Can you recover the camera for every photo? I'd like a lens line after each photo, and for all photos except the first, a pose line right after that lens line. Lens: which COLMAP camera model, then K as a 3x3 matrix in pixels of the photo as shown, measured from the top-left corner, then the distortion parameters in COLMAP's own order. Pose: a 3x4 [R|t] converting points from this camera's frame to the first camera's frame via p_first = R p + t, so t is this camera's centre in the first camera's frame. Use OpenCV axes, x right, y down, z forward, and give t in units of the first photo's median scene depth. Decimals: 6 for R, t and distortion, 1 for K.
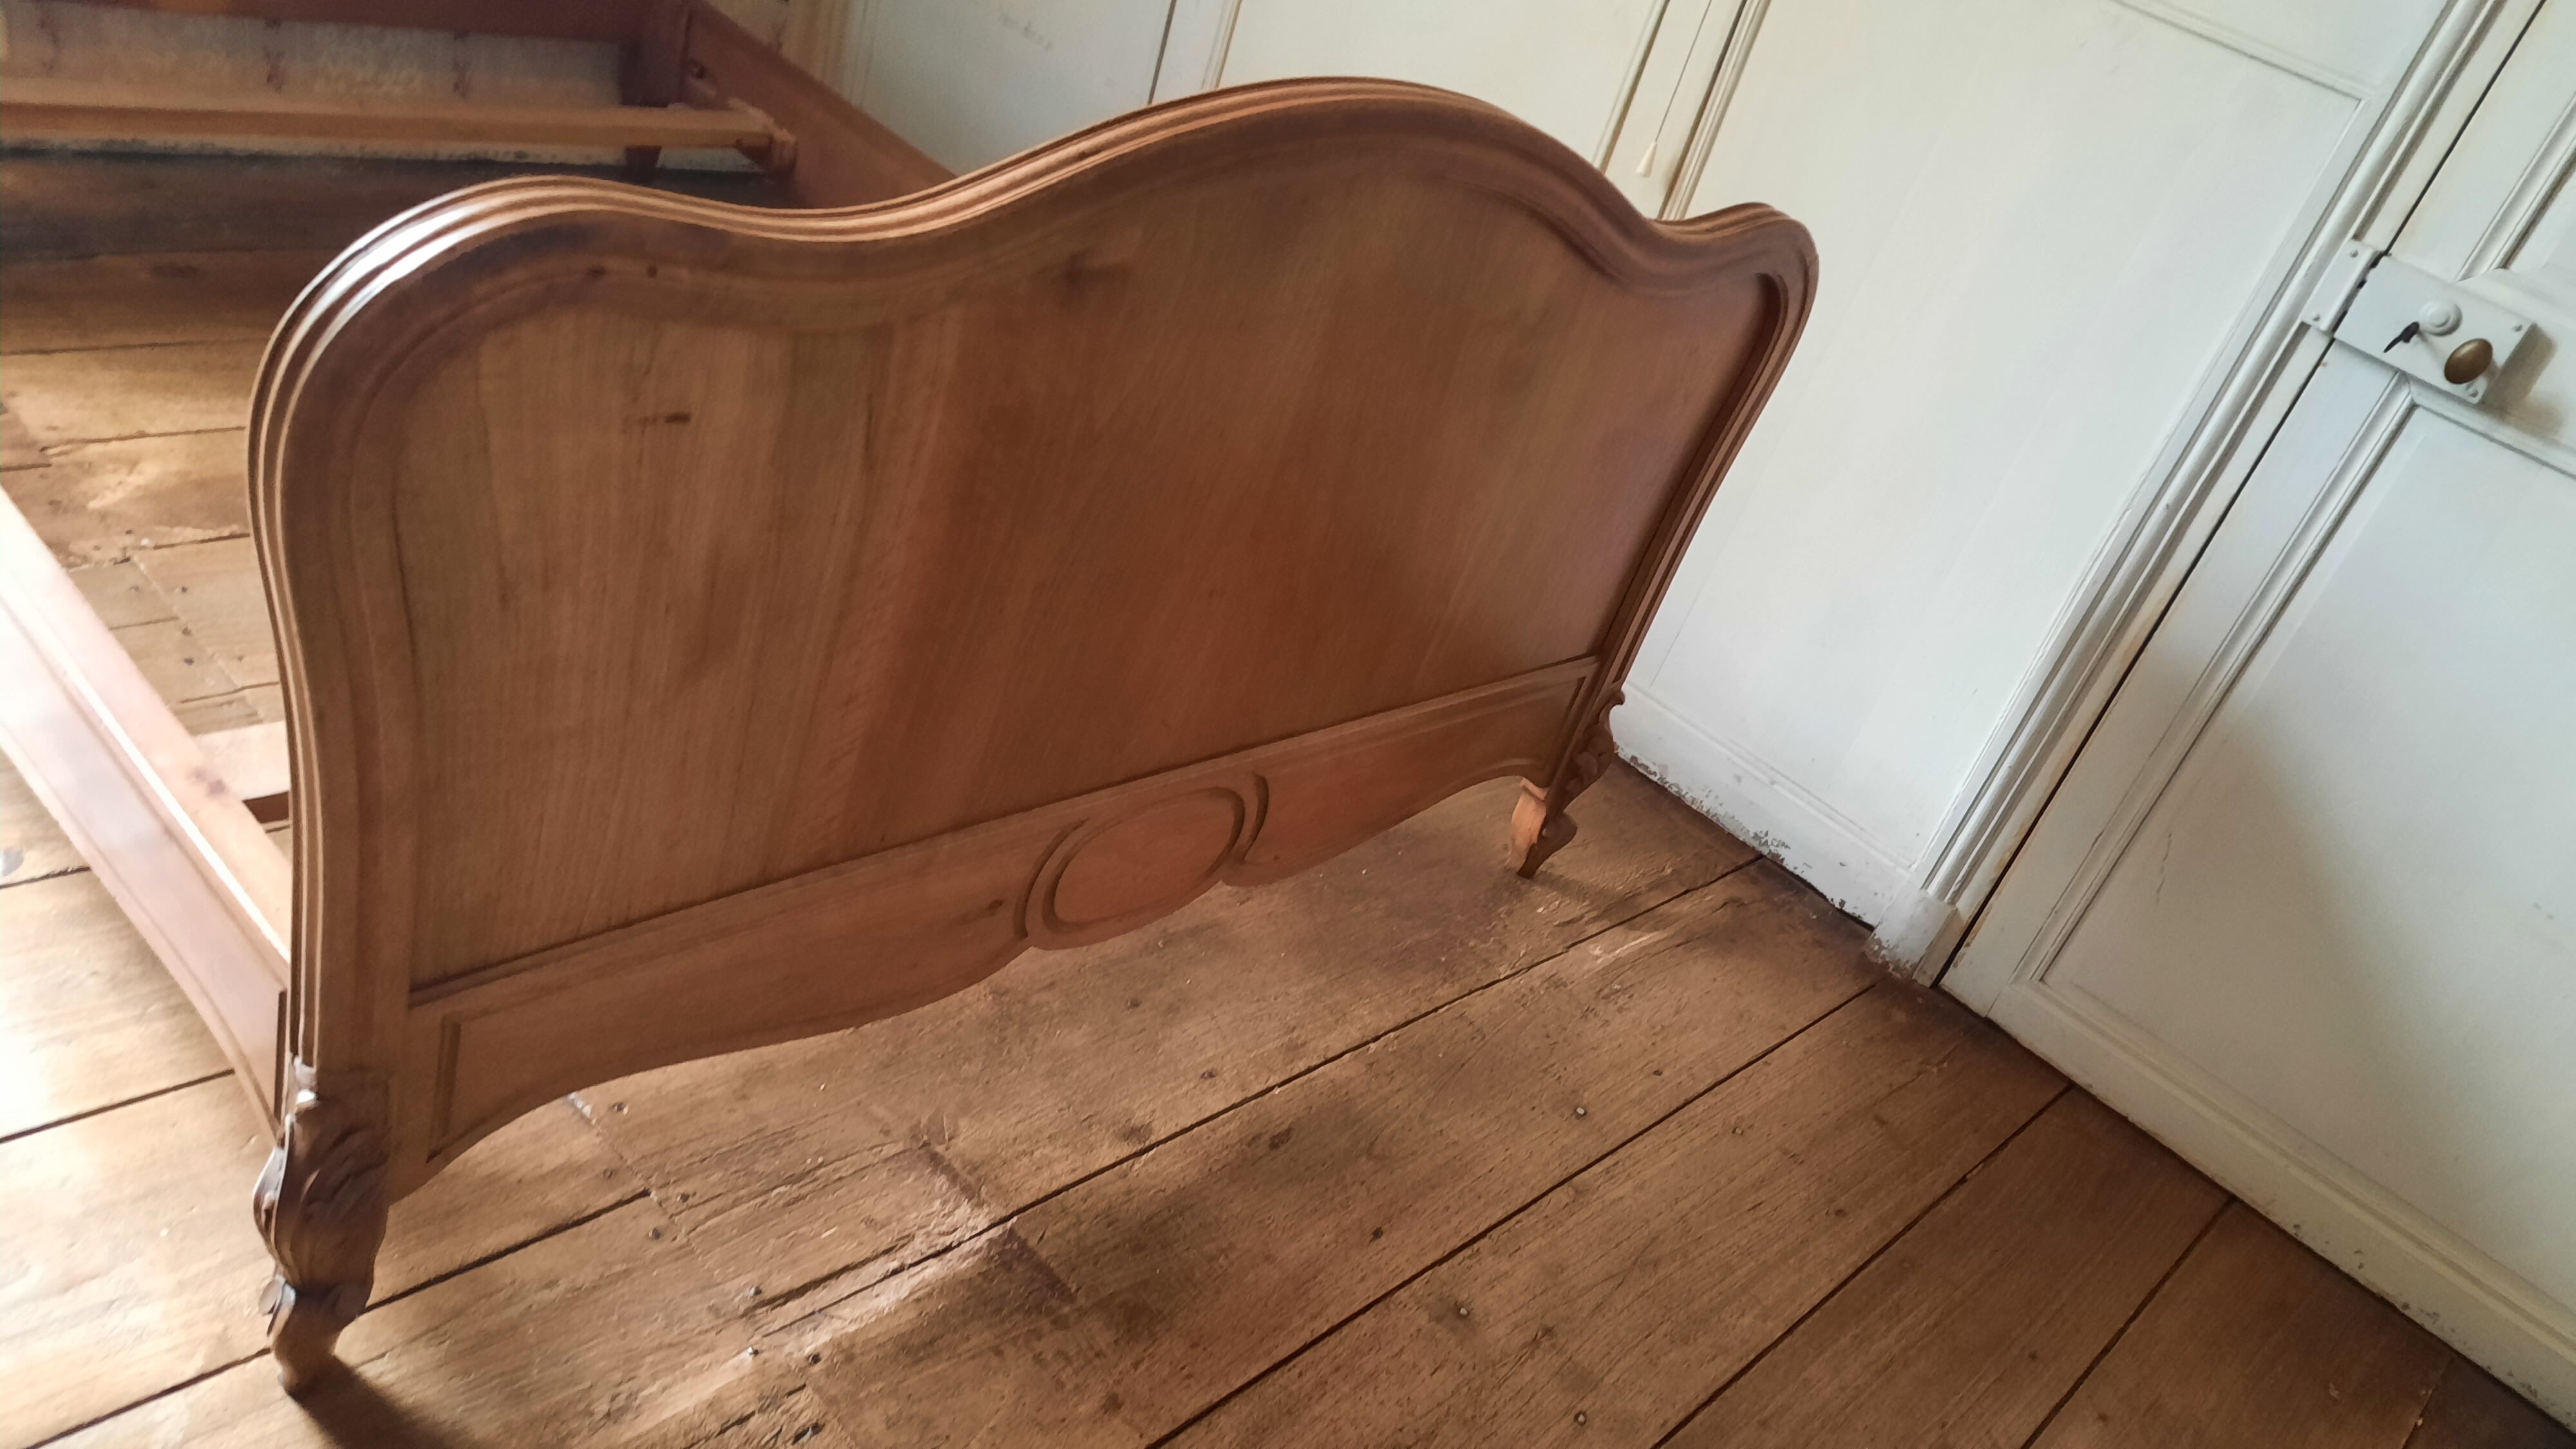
lens RADIAL K [[1895.6, 0, 1292.1], [0, 1895.6, 796.8], [0, 0, 1]] dist [0.033840, -0.007113]
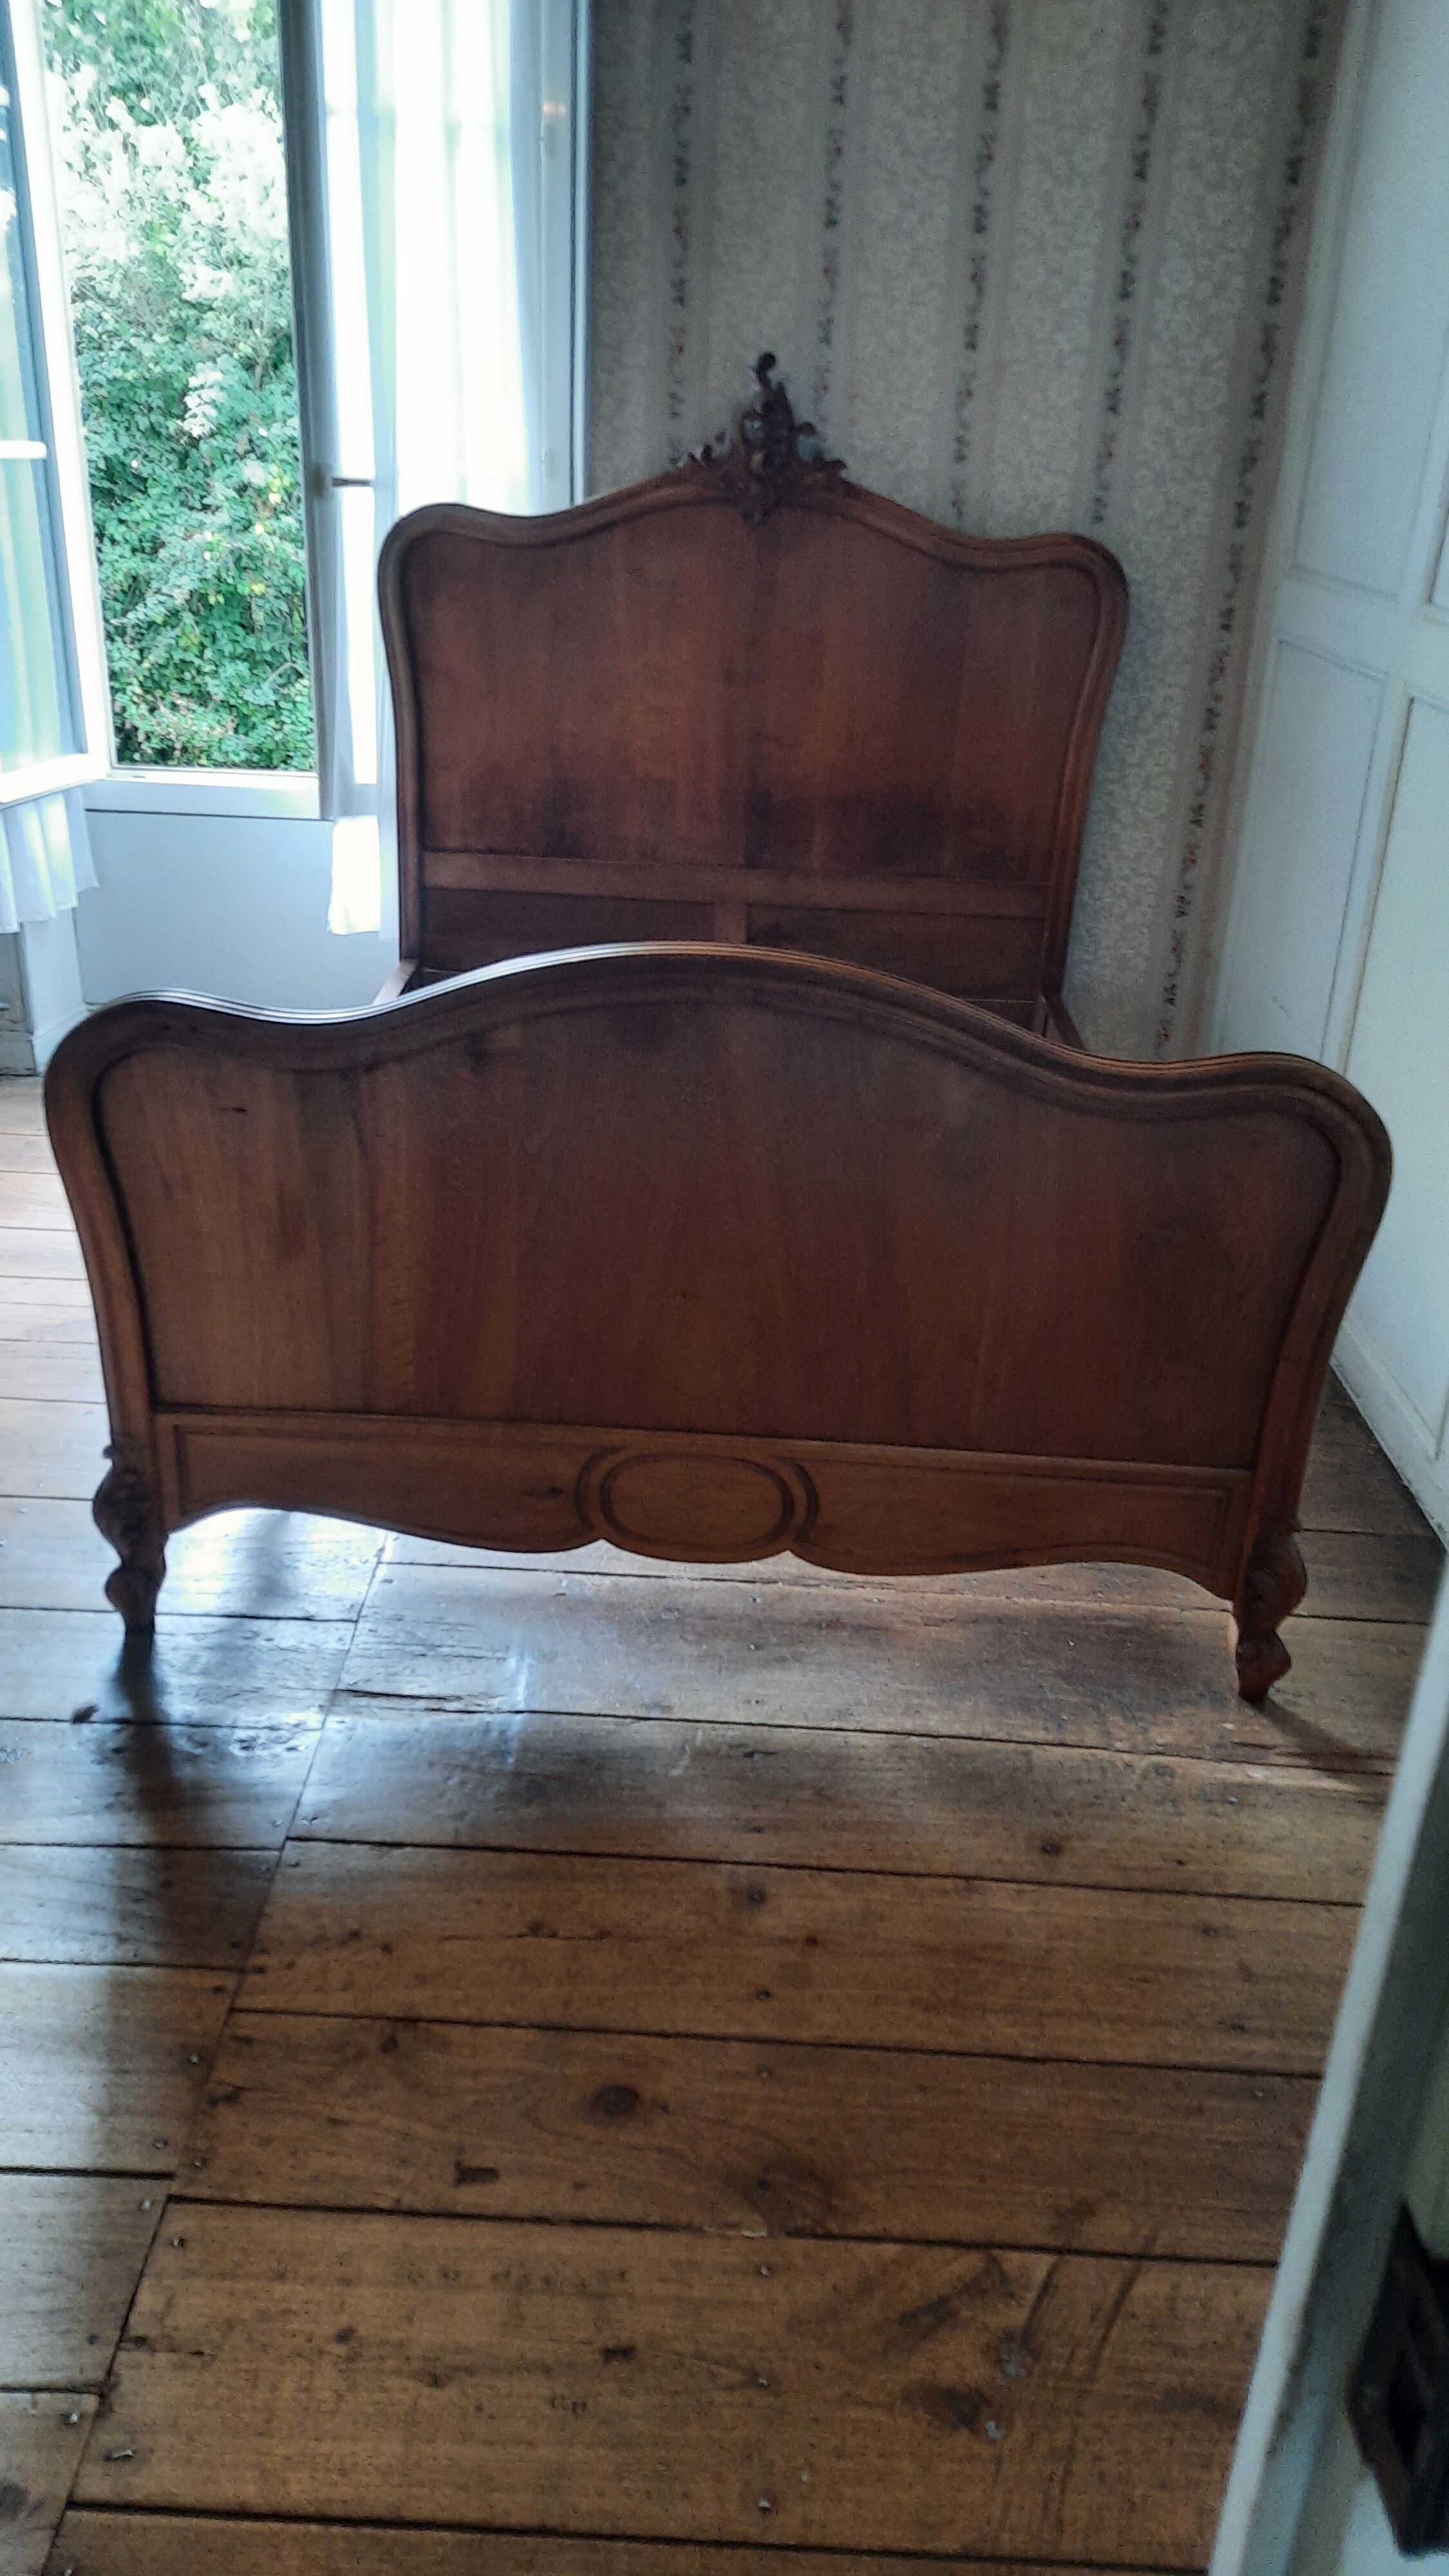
lens RADIAL K [[1895.6, 0, 736.0], [0, 1895.6, 1341.8], [0, 0, 1]] dist [0.033840, -0.007113]
pose [[0.648420, 0.068373, -0.758206, 0.777404], [-0.272561, 0.950788, -0.147356, 0.092772], [0.710818, 0.302206, 0.635146, 0.088086]]
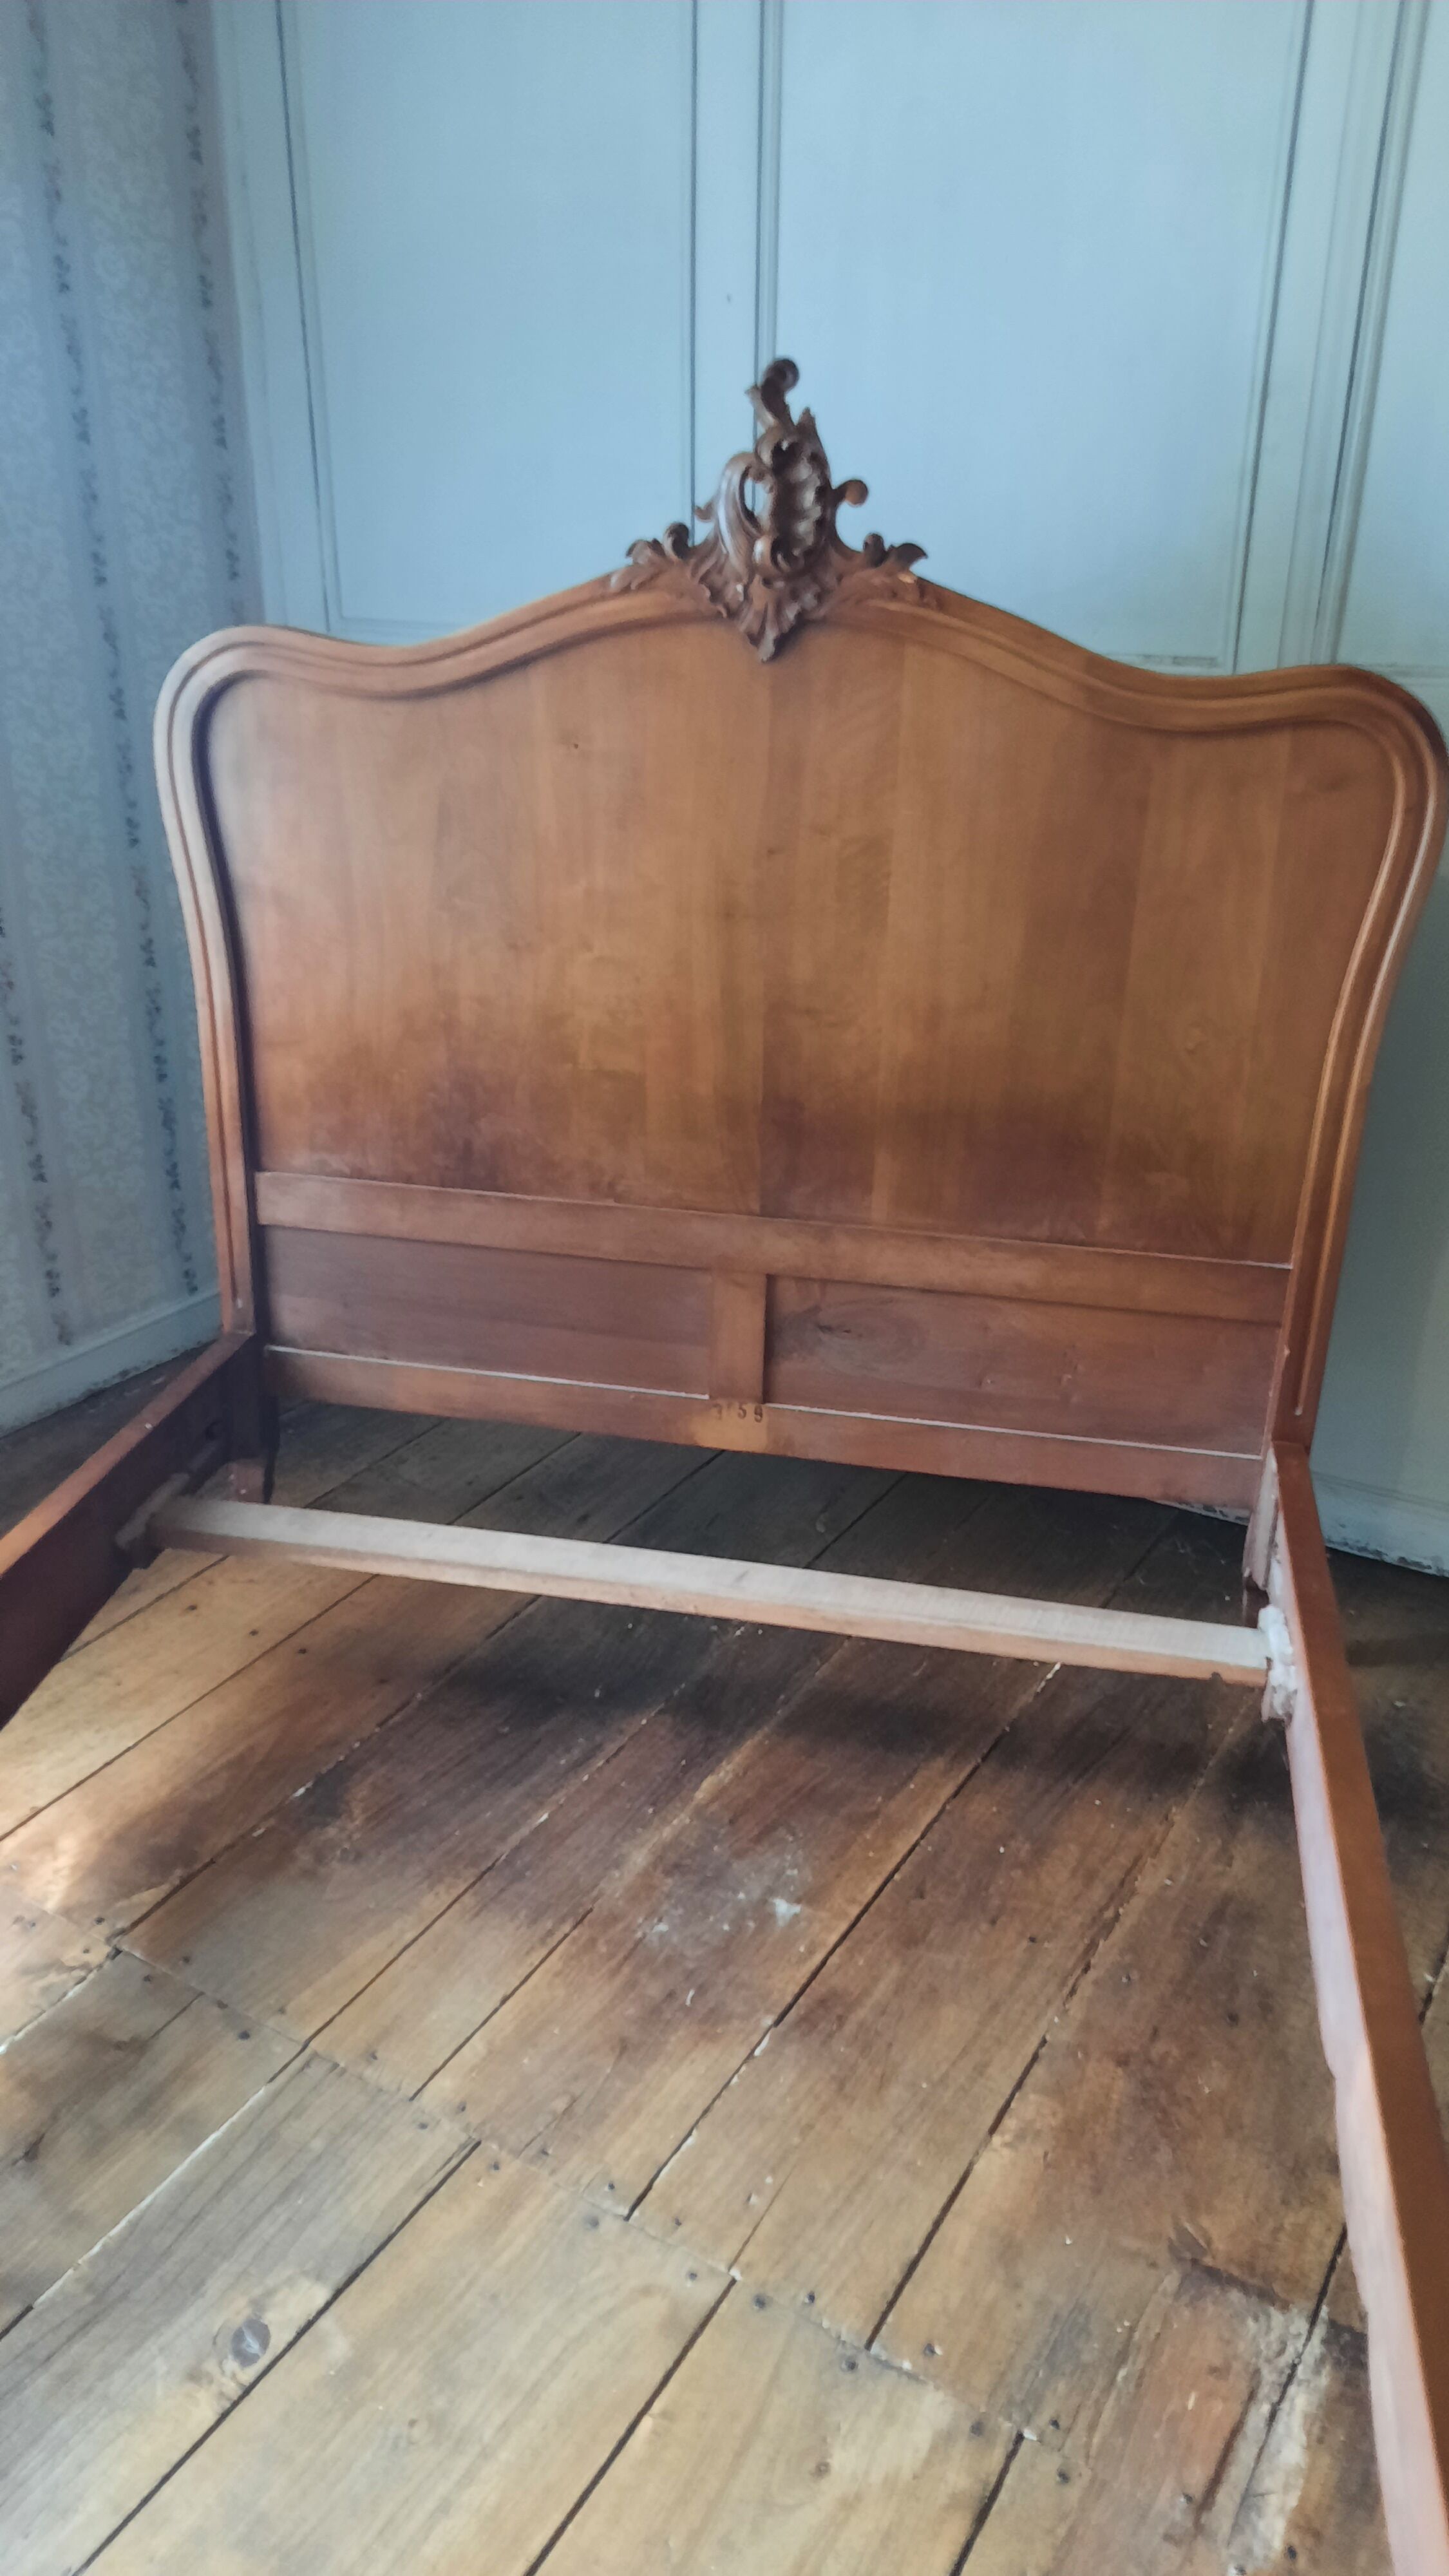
lens RADIAL K [[1863.2, 0, 724.5], [0, 1863.2, 1288.0], [0, 0, 1]] dist [0.054154, -0.079201]
pose [[0.512906, 0.045729, -0.857226, 0.268159], [-0.338481, 0.928452, -0.152996, -0.407214], [0.788897, 0.368627, 0.491687, 0.594821]]
